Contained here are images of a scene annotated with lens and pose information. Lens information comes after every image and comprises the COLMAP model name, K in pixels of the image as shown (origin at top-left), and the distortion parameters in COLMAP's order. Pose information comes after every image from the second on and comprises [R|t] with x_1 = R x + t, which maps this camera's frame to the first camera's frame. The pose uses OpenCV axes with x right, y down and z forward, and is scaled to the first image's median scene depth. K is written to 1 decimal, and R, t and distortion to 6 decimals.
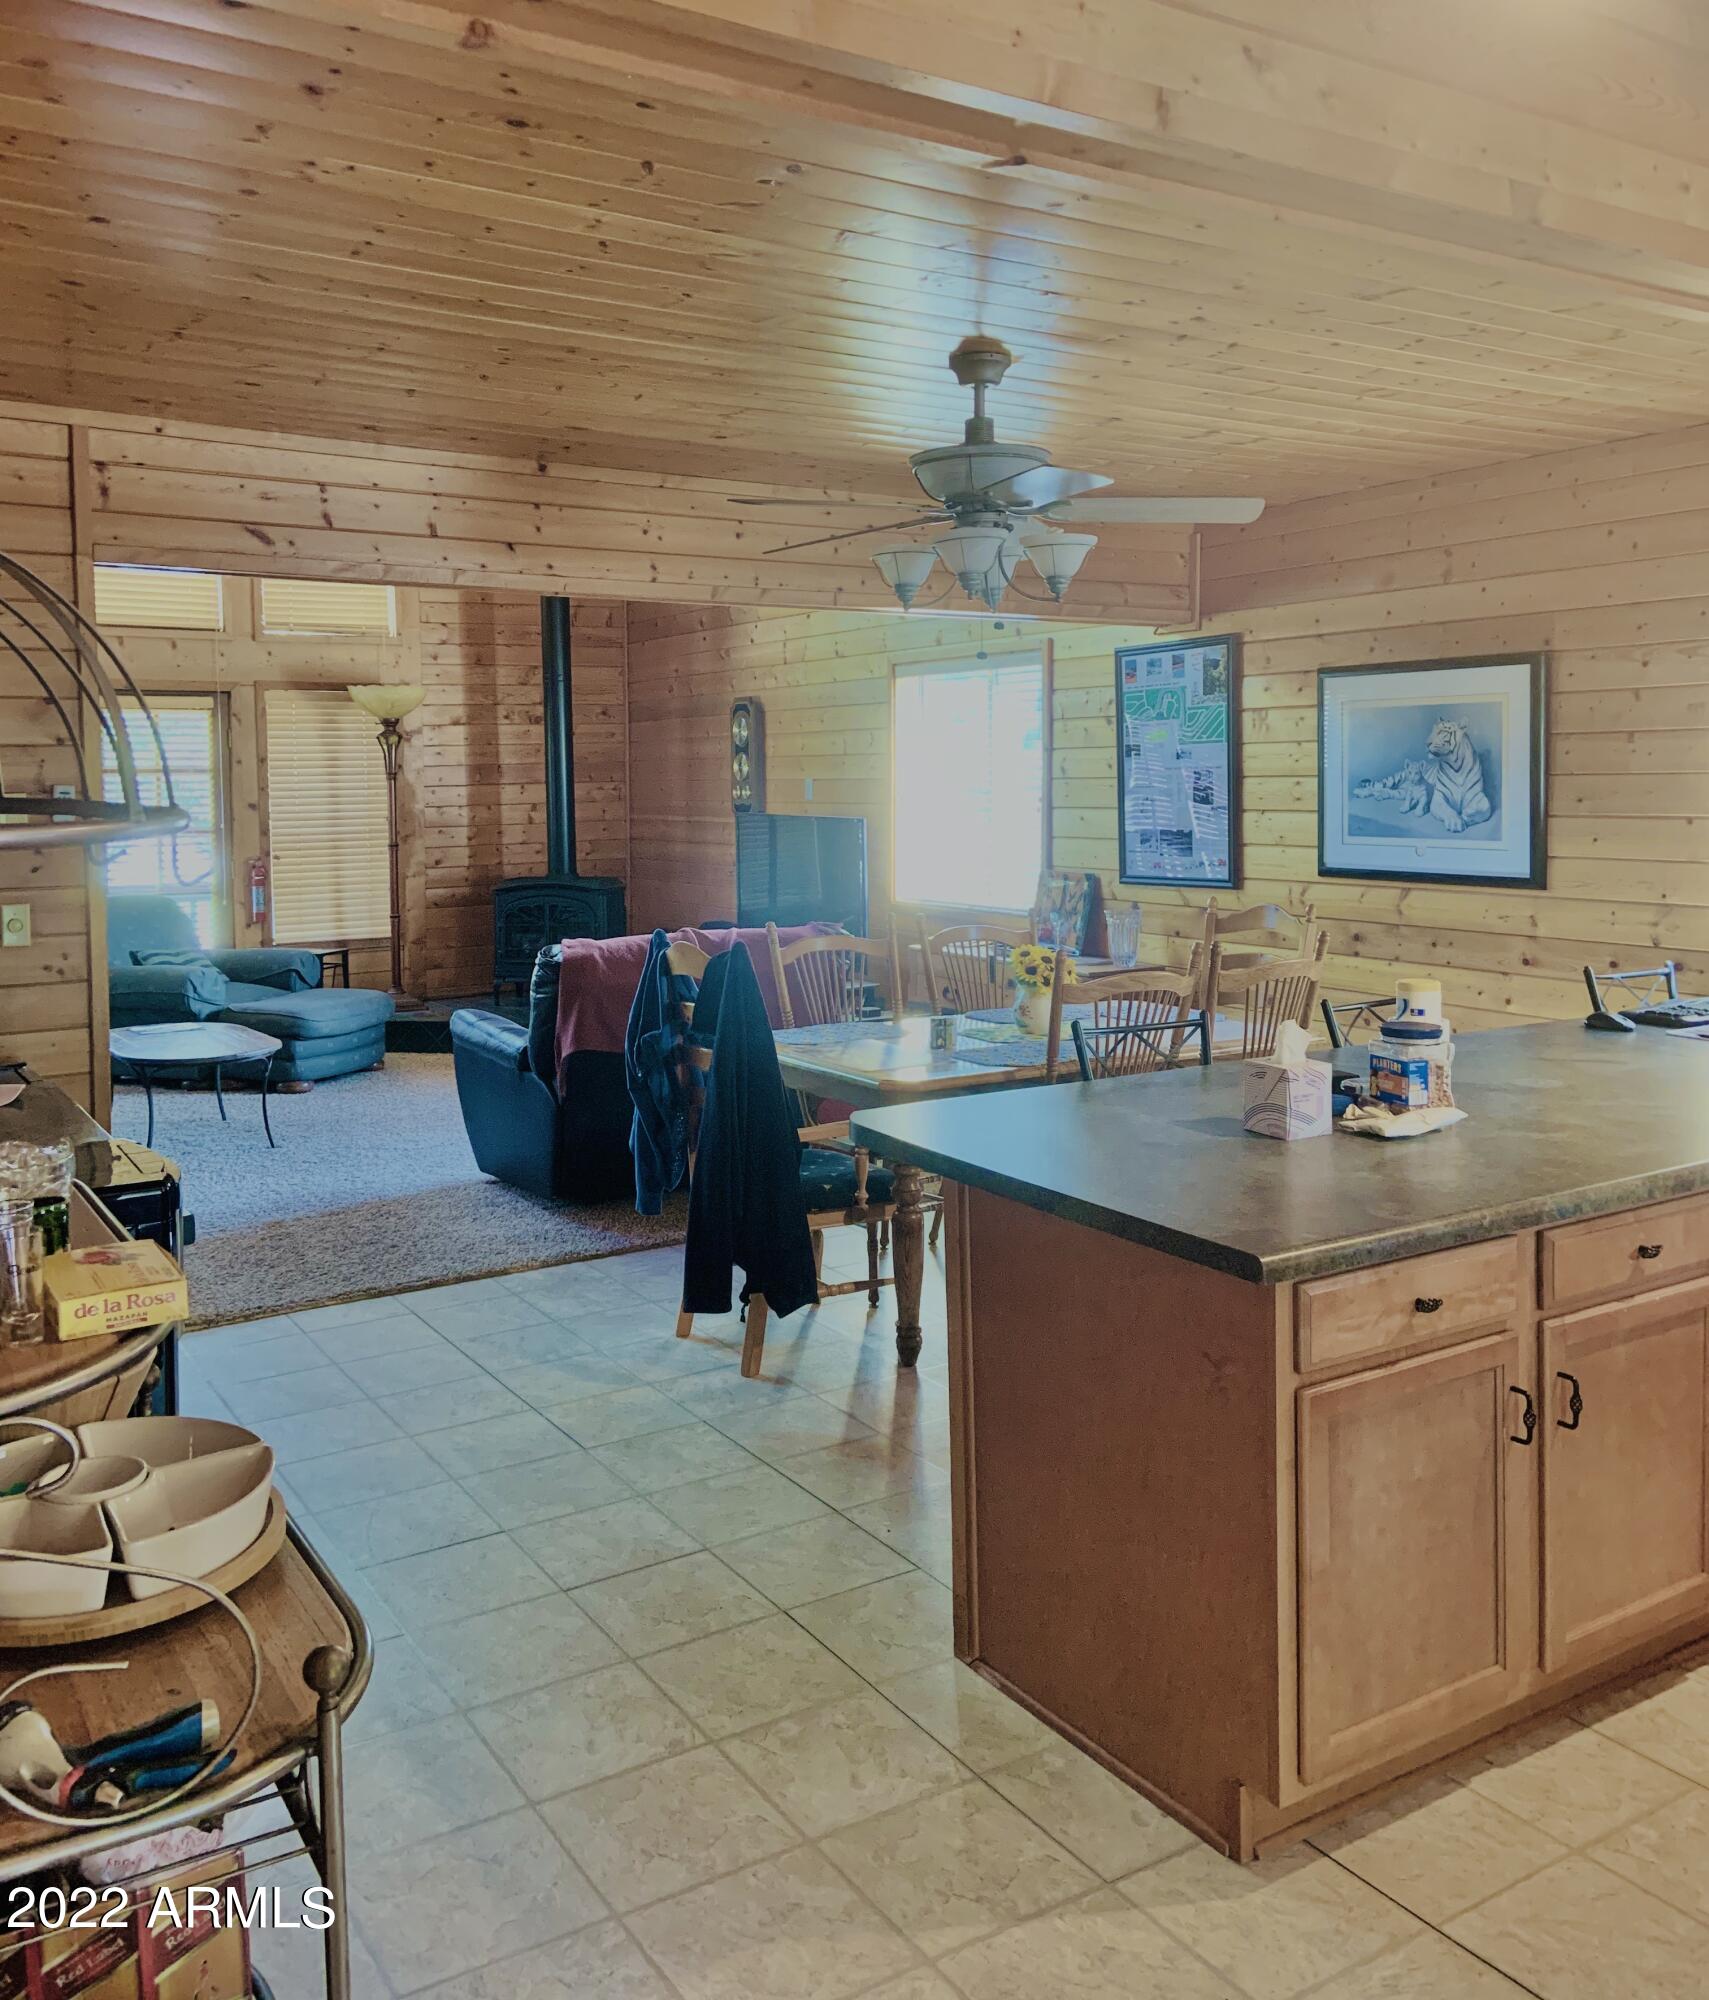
lens RADIAL K [[1714.2, 0, 860.4], [0, 1714.2, 888.2], [0, 0, 1]] dist [0.045989, 0.000888]
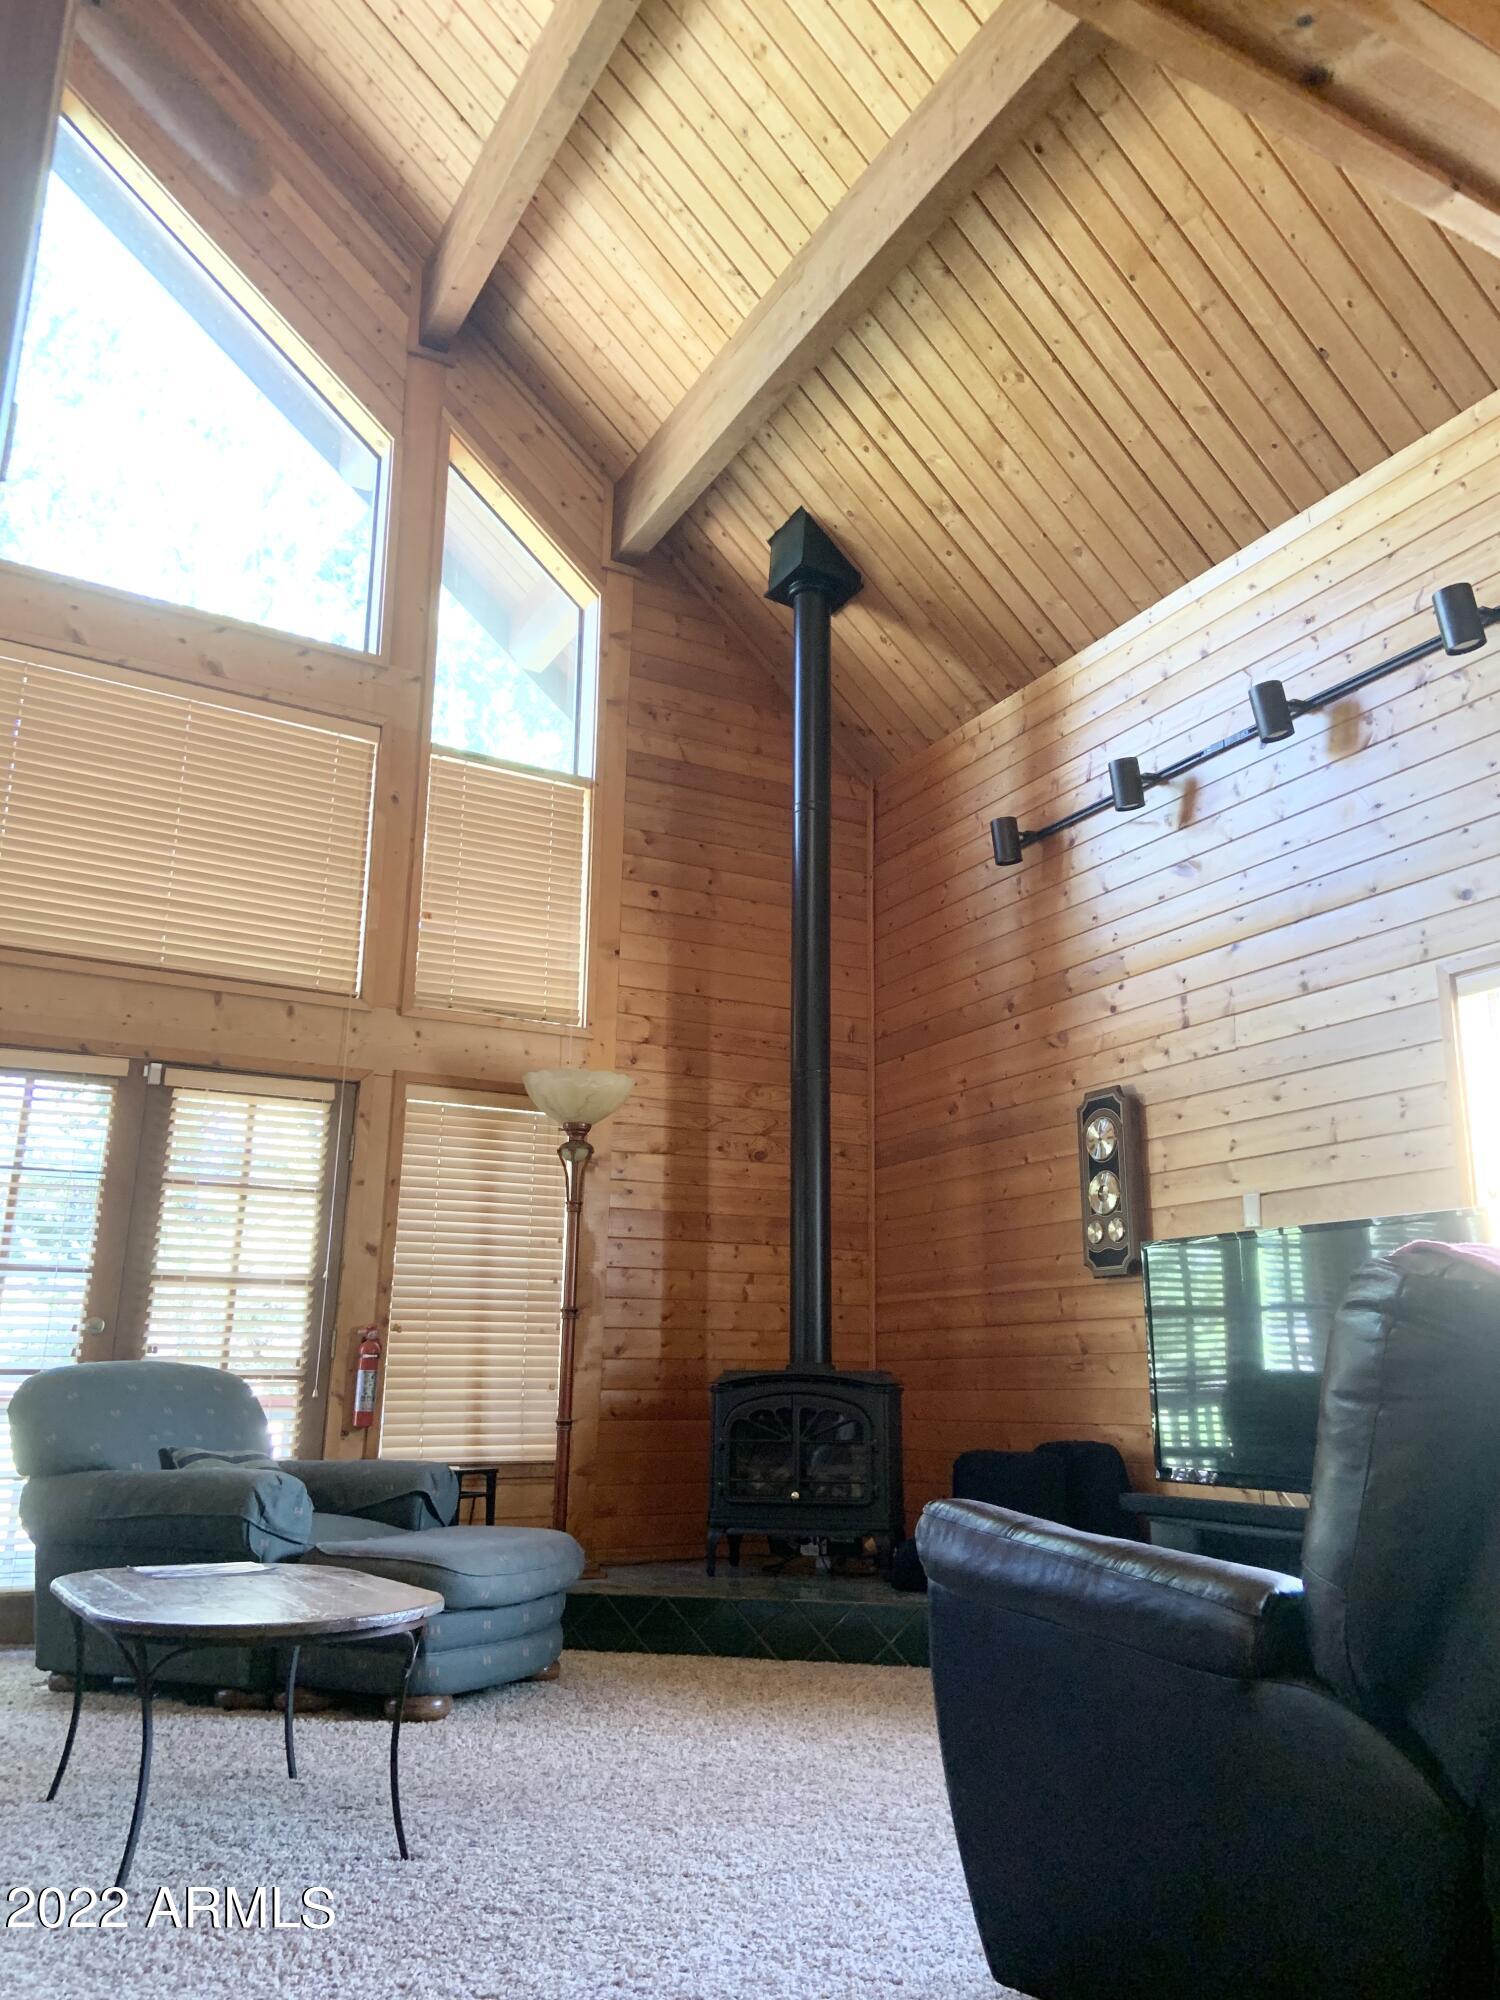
lens RADIAL K [[1512.9, 0, 762.3], [0, 1512.9, 999.8], [0, 0, 1]] dist [0.094404, -0.098212]
pose [[0.998582, 0.005294, -0.052963, -0.182605], [-0.022085, 0.946561, -0.321769, 0.054264], [0.048429, 0.322483, 0.945336, 0.445148]]
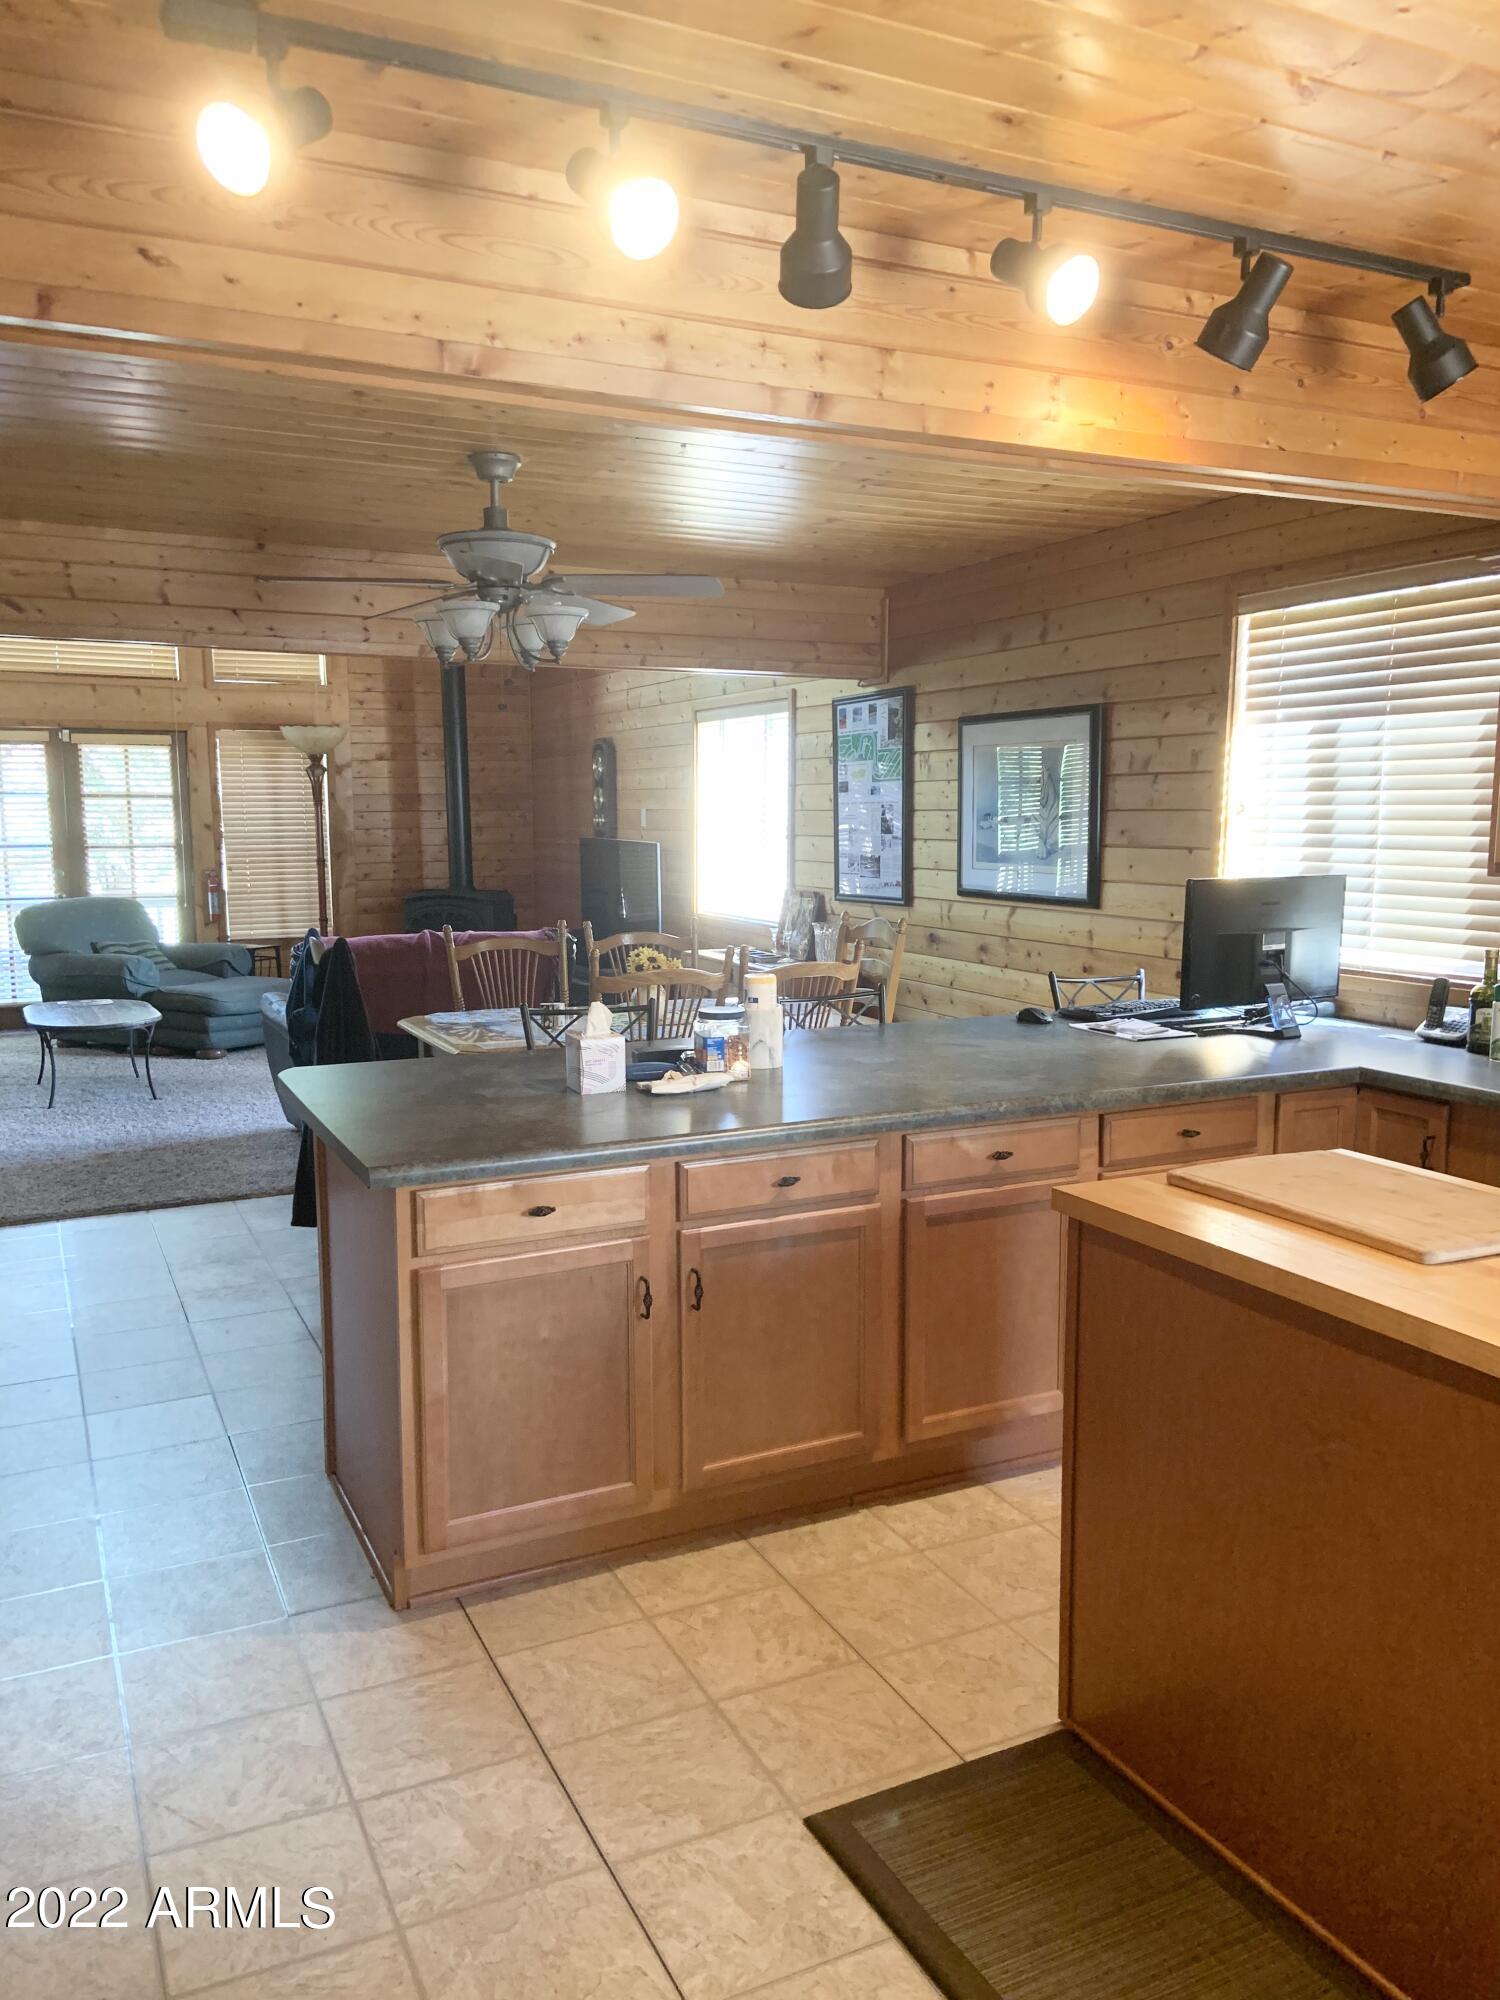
lens RADIAL K [[1512.9, 0, 736.9], [0, 1512.9, 997.3], [0, 0, 1]] dist [0.094404, -0.098212]
pose [[0.992773, 0.025025, -0.117366, 0.160795], [-0.018103, 0.998054, 0.059677, 0.002020], [0.118631, -0.057122, 0.991294, -0.032691]]
